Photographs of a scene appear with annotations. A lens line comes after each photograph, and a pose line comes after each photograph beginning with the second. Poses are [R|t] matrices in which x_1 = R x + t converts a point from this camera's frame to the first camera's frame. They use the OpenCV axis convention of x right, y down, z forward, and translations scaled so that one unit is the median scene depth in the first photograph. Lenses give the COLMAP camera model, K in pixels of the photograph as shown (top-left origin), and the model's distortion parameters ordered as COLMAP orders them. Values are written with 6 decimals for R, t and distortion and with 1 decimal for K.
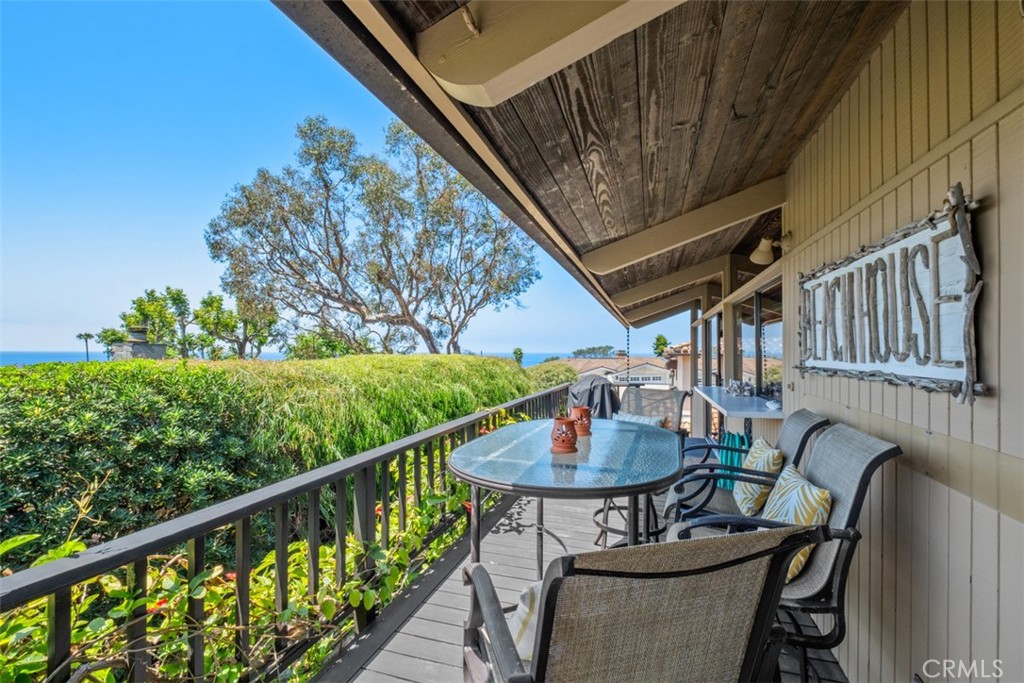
lens RADIAL K [[446.2, 0, 516.6], [0, 446.2, 349.9], [0, 0, 1]] dist [-0.008865, -0.000495]
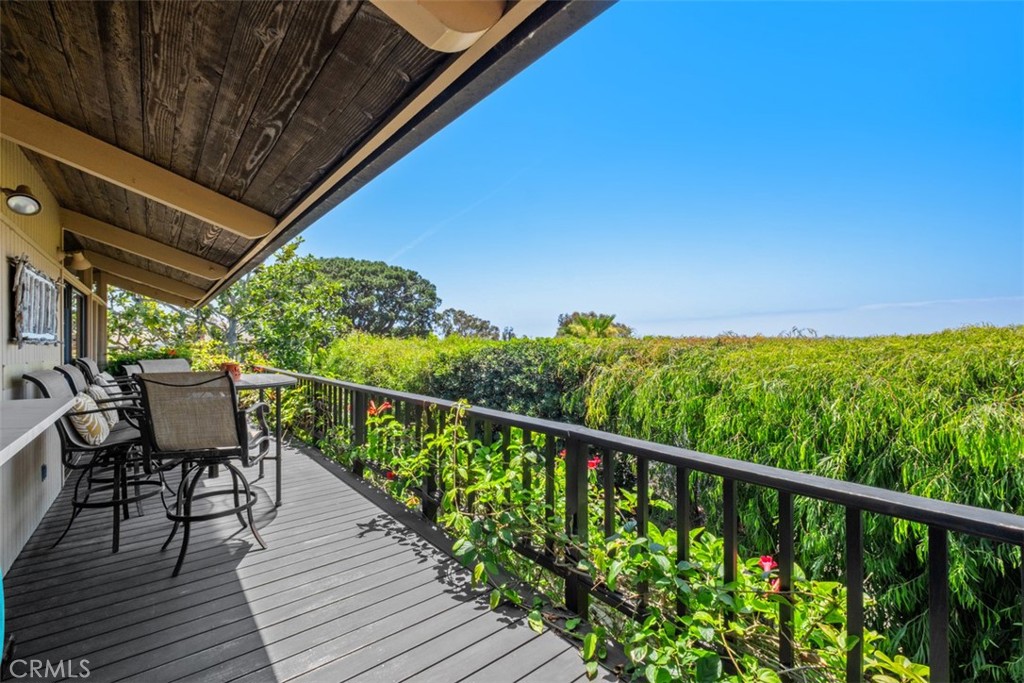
lens RADIAL K [[439.8, 0, 510.7], [0, 439.8, 335.3], [0, 0, 1]] dist [-0.005790, -0.001143]
pose [[-0.557650, -0.008240, -0.830035, 0.537552], [0.007303, 0.999863, -0.014832, 0.041160], [0.830044, -0.014333, -0.557514, 1.638377]]
